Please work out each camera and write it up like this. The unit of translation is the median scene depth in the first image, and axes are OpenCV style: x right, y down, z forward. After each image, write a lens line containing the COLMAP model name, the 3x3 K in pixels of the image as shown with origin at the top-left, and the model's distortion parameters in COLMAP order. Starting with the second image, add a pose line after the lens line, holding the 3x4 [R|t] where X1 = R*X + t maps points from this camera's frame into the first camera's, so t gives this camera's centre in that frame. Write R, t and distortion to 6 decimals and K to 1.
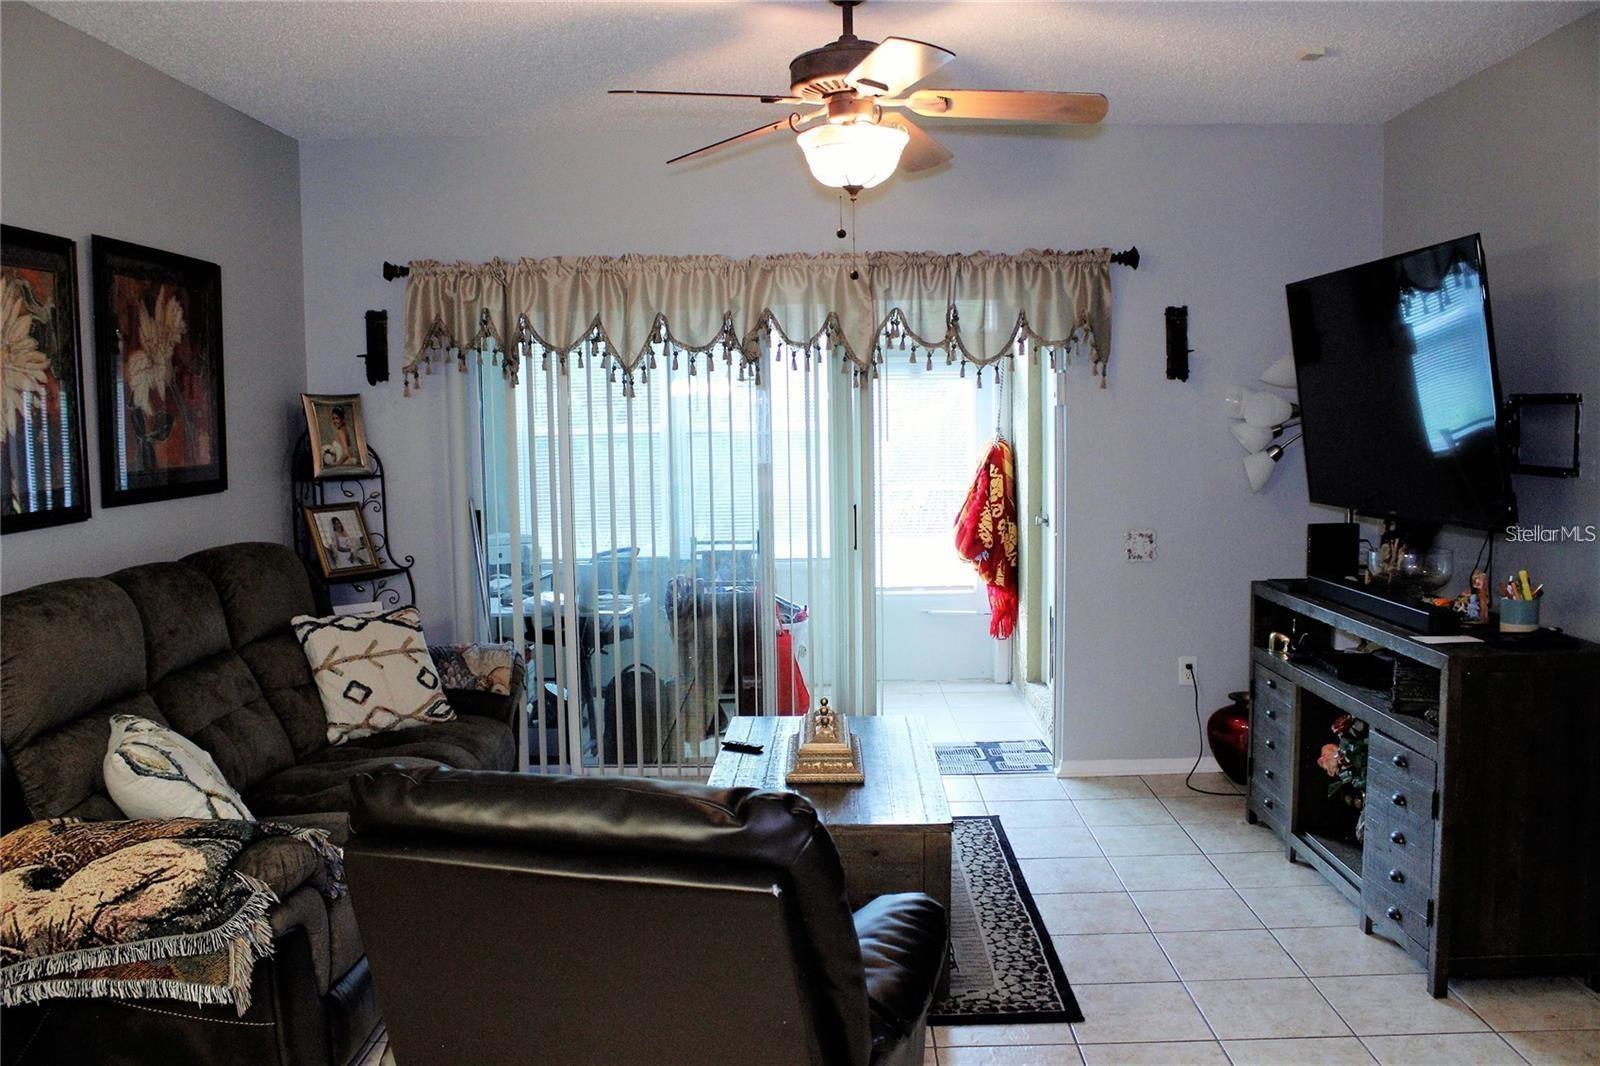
lens RADIAL K [[1332.2, 0, 800.0], [0, 1332.2, 533.0], [0, 0, 1]] dist [-0.182346, 0.159786]
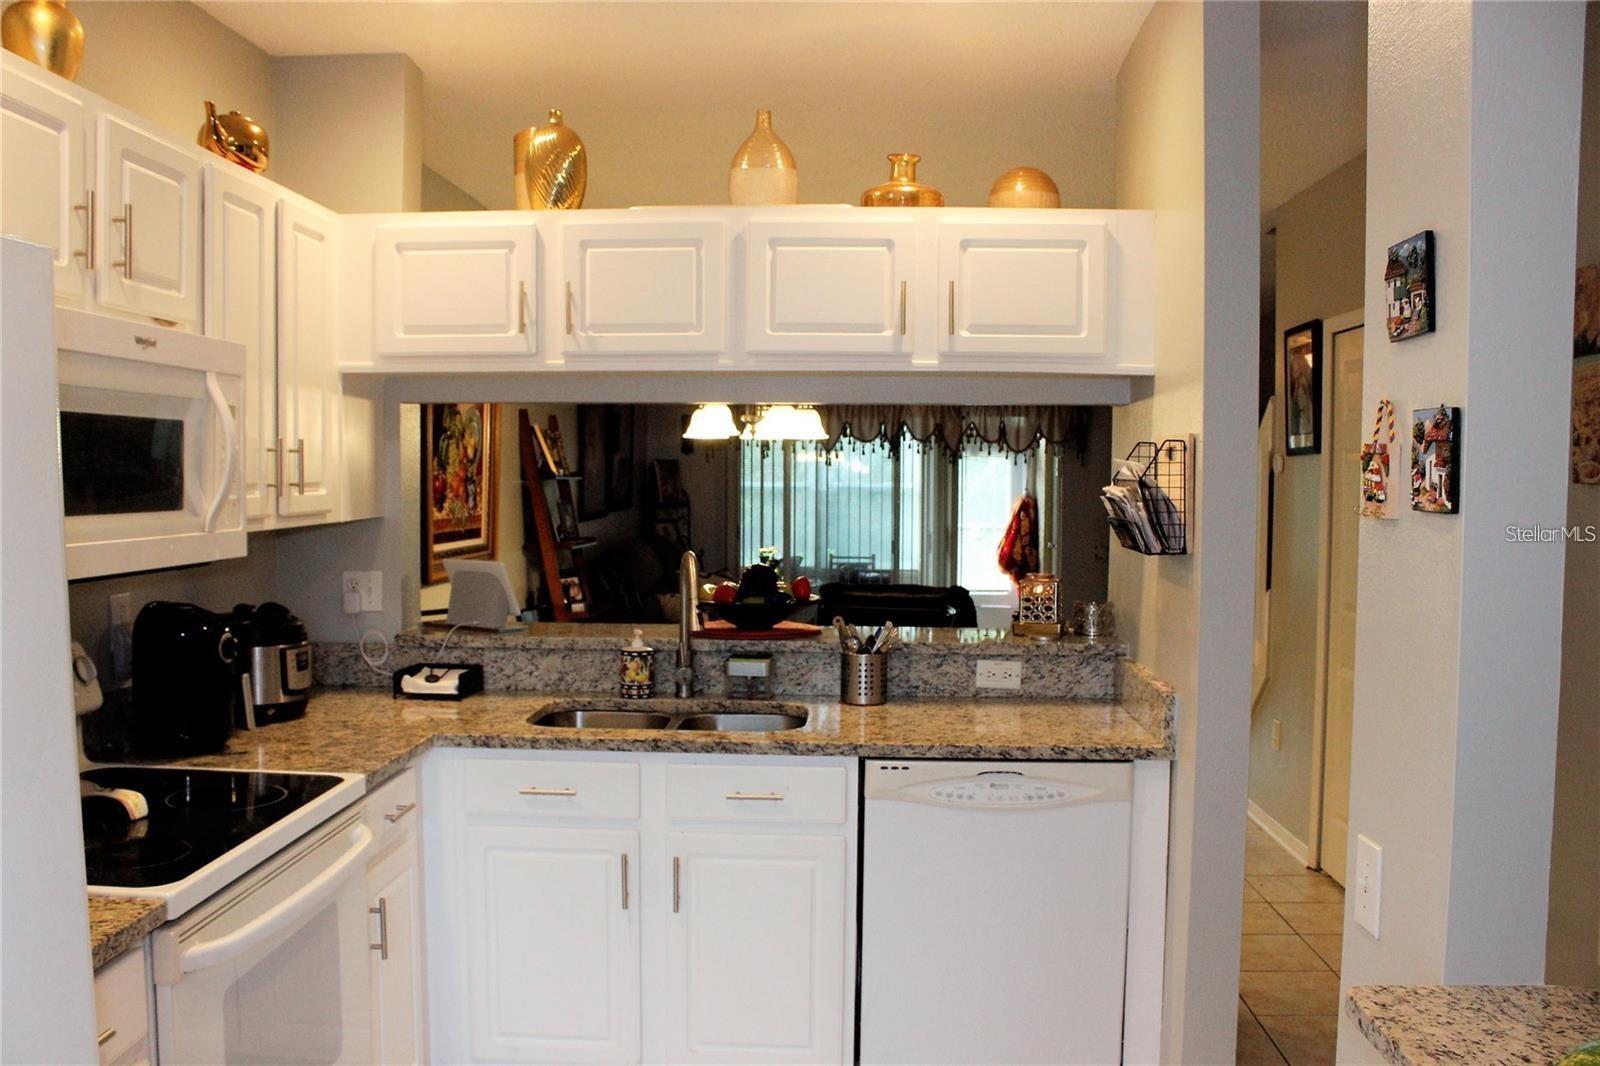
lens RADIAL K [[1332.2, 0, 800.0], [0, 1332.2, 533.0], [0, 0, 1]] dist [-0.182346, 0.159786]
pose [[0.999449, 0.023302, -0.023624, -0.119987], [-0.024384, 0.998615, -0.046627, 0.078709], [0.022504, 0.047177, 0.998633, -0.850867]]
